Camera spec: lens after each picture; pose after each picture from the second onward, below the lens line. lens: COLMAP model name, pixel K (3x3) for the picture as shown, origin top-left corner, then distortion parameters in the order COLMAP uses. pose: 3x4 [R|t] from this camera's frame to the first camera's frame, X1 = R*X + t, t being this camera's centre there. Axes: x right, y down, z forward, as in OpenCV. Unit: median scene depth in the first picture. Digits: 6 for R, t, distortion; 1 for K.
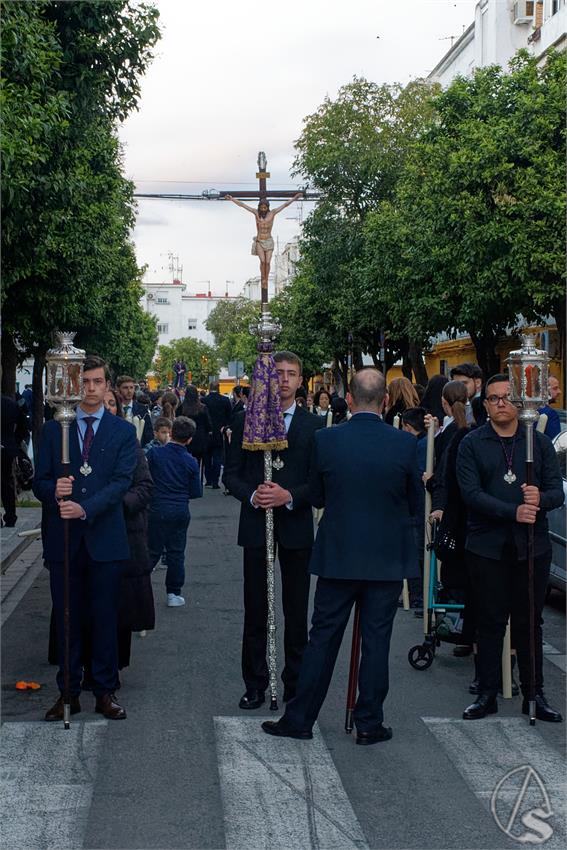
lens RADIAL K [[634.9, 0, 283.5], [0, 634.9, 425.0], [0, 0, 1]] dist [-0.004485, 0.002131]
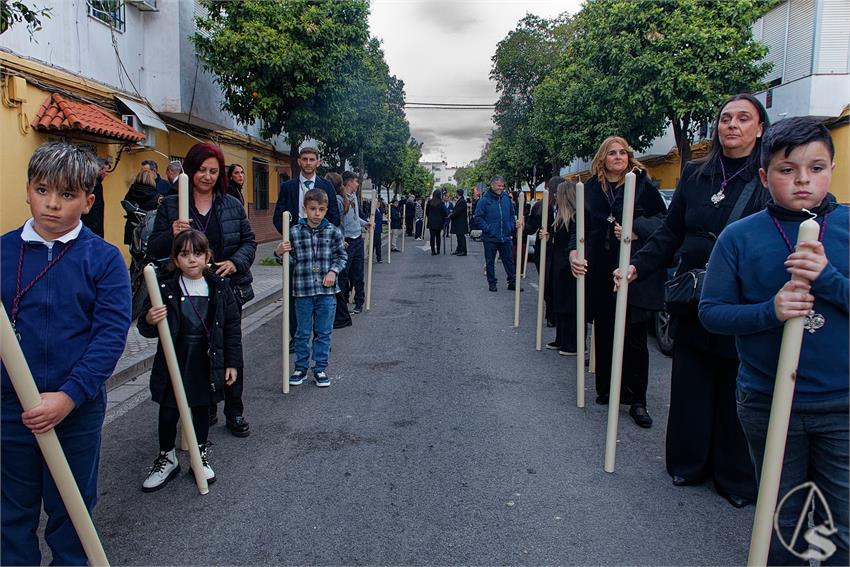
lens RADIAL K [[1056.4, 0, 425.0], [0, 1056.4, 283.5], [0, 0, 1]] dist [-0.007601, -0.023144]
pose [[0.998783, 0.009855, -0.048323, -0.011737], [-0.005514, 0.996003, 0.089150, -0.043904], [0.049009, -0.088775, 0.994845, -1.243086]]
